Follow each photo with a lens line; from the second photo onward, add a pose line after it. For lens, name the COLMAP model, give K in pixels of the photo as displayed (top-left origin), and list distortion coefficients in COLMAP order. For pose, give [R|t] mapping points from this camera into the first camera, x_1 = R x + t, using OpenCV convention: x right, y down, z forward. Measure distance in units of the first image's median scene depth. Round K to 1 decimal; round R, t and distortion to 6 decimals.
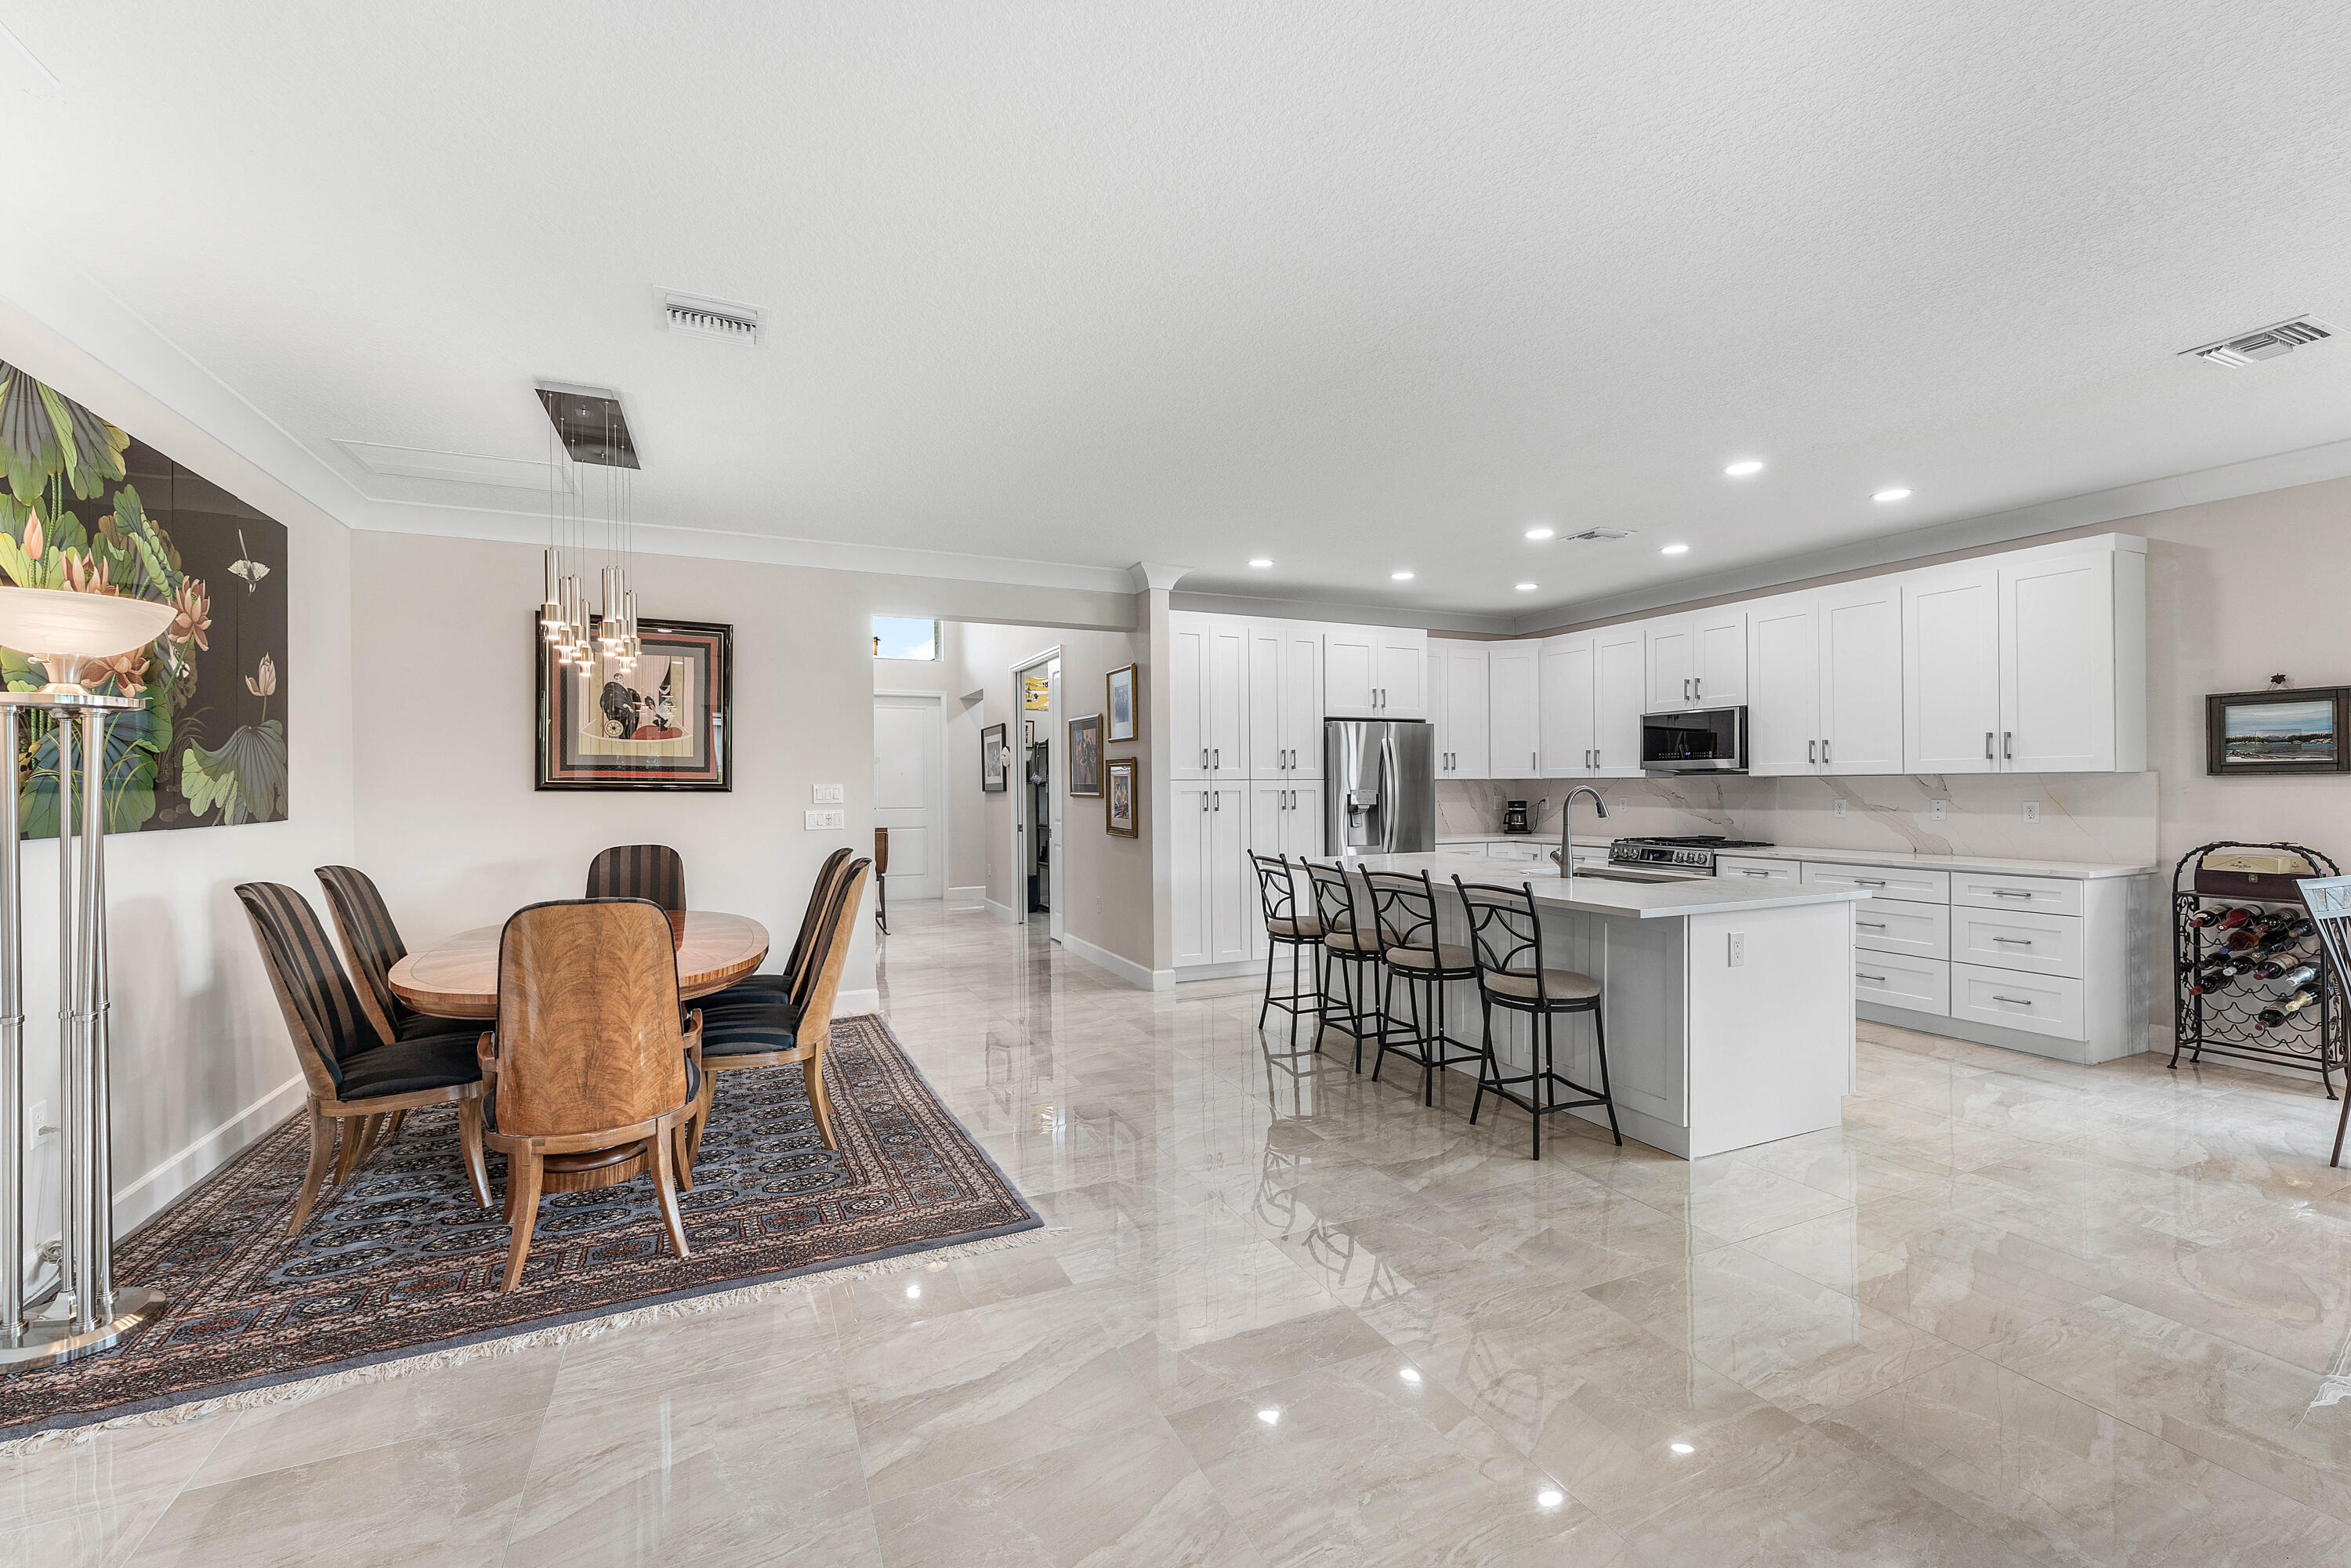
lens RADIAL K [[981.8, 0, 1175.5], [0, 981.8, 784.0], [0, 0, 1]] dist [0.000479, -0.000536]
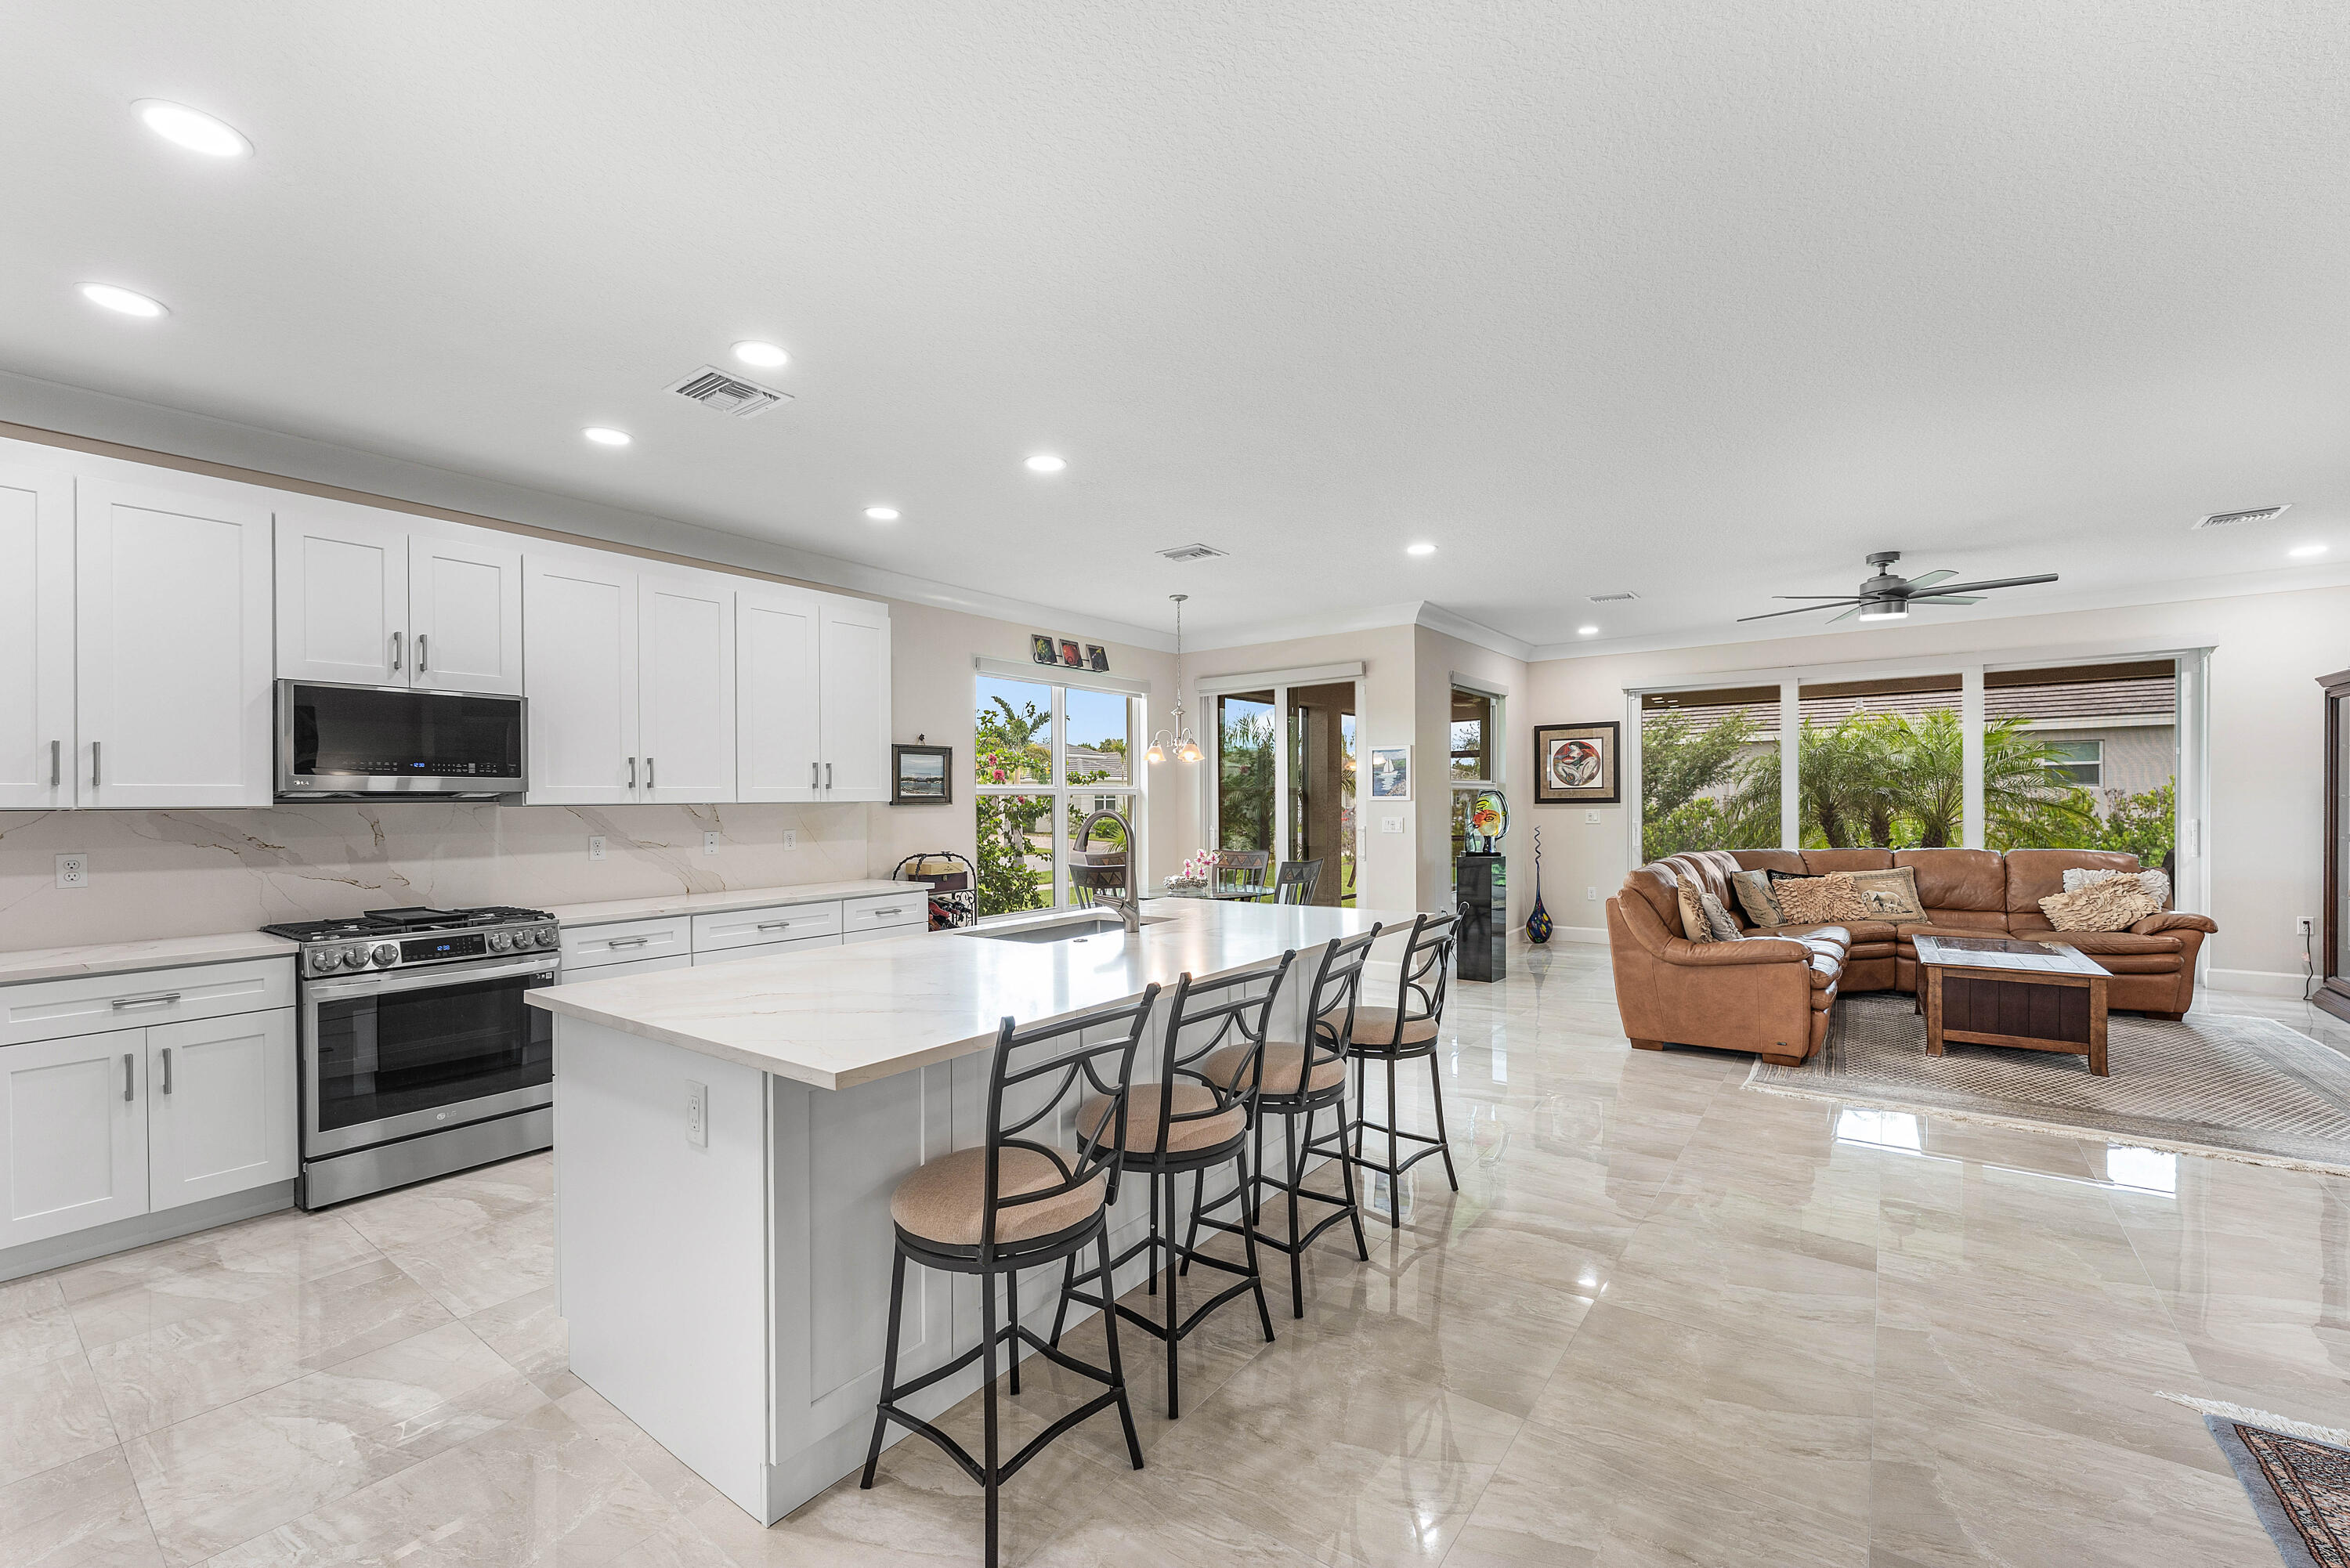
lens RADIAL K [[950.3, 0, 1187.4], [0, 950.3, 800.0], [0, 0, 1]] dist [0.002582, 0.000547]
pose [[-0.484506, 0.017508, 0.874613, -0.214009], [0.016056, 0.999809, -0.011119, 0.003637], [-0.874641, 0.008656, -0.484695, 1.097626]]
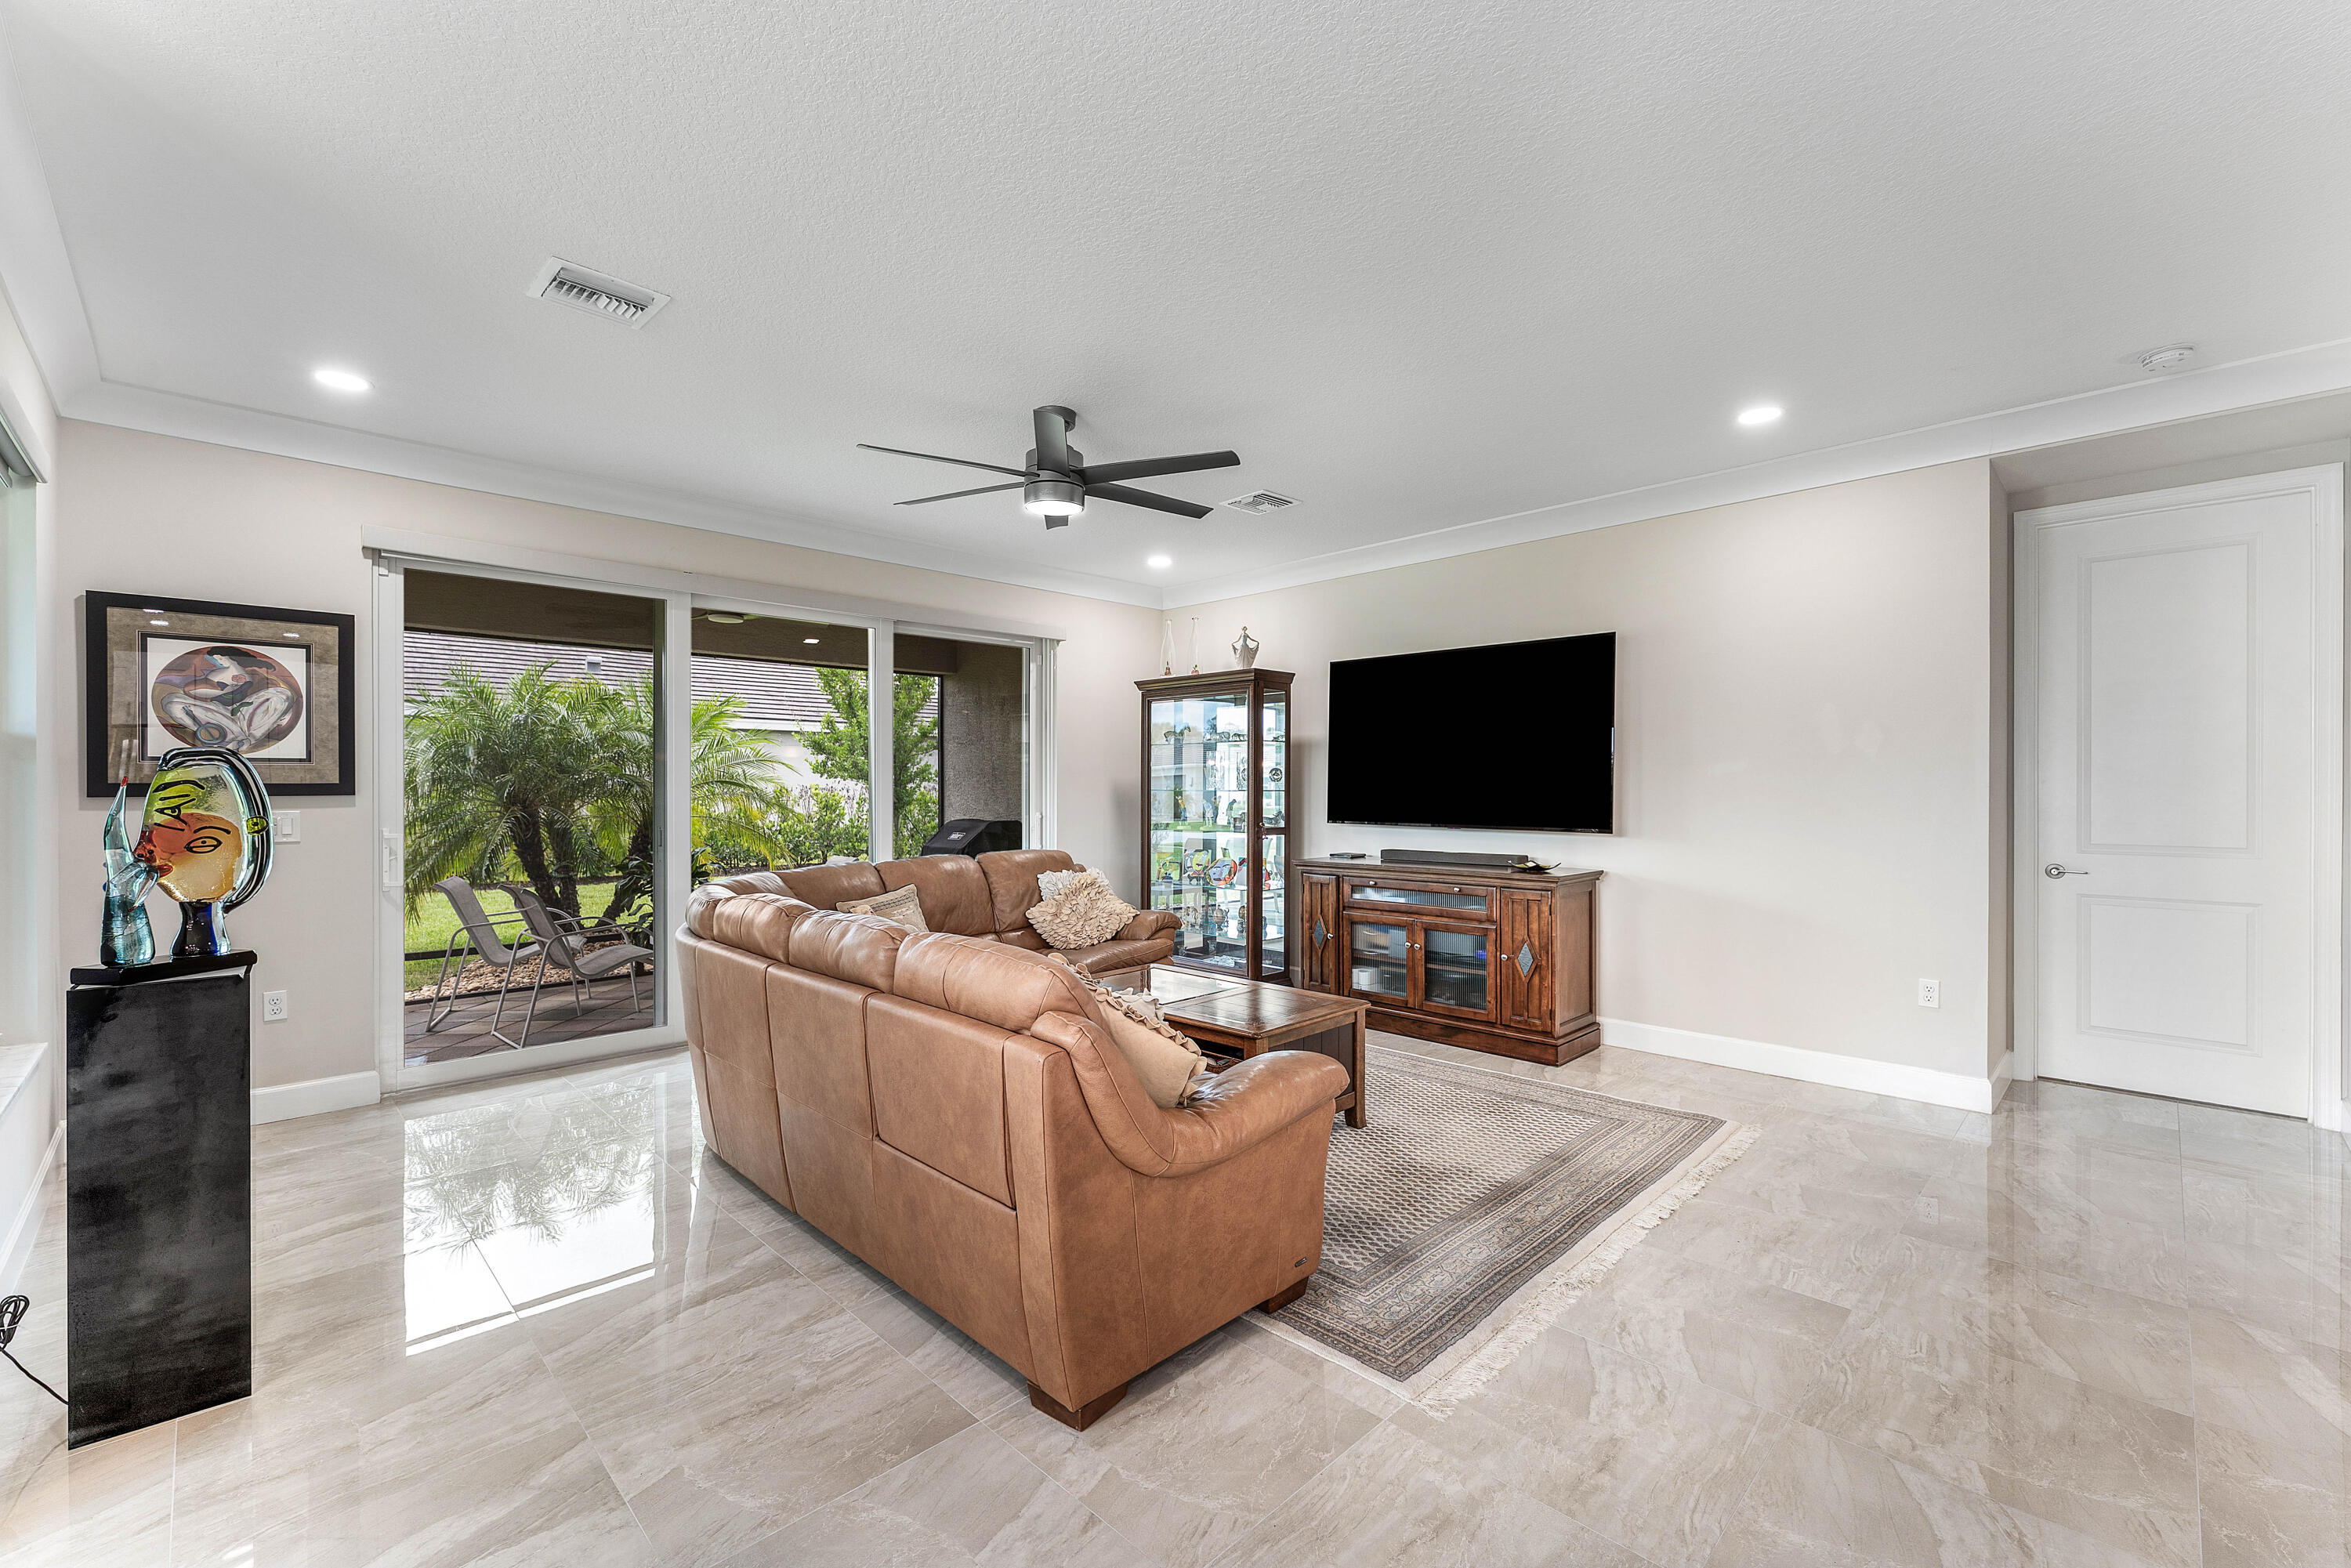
lens RADIAL K [[1005.1, 0, 1153.2], [0, 1005.1, 788.0], [0, 0, 1]] dist [0.009172, 0.000104]
pose [[-0.948969, 0.011546, -0.315158, 0.501473], [0.010920, 0.999933, 0.003751, 0.001316], [0.315180, 0.000118, -0.949032, 0.614706]]
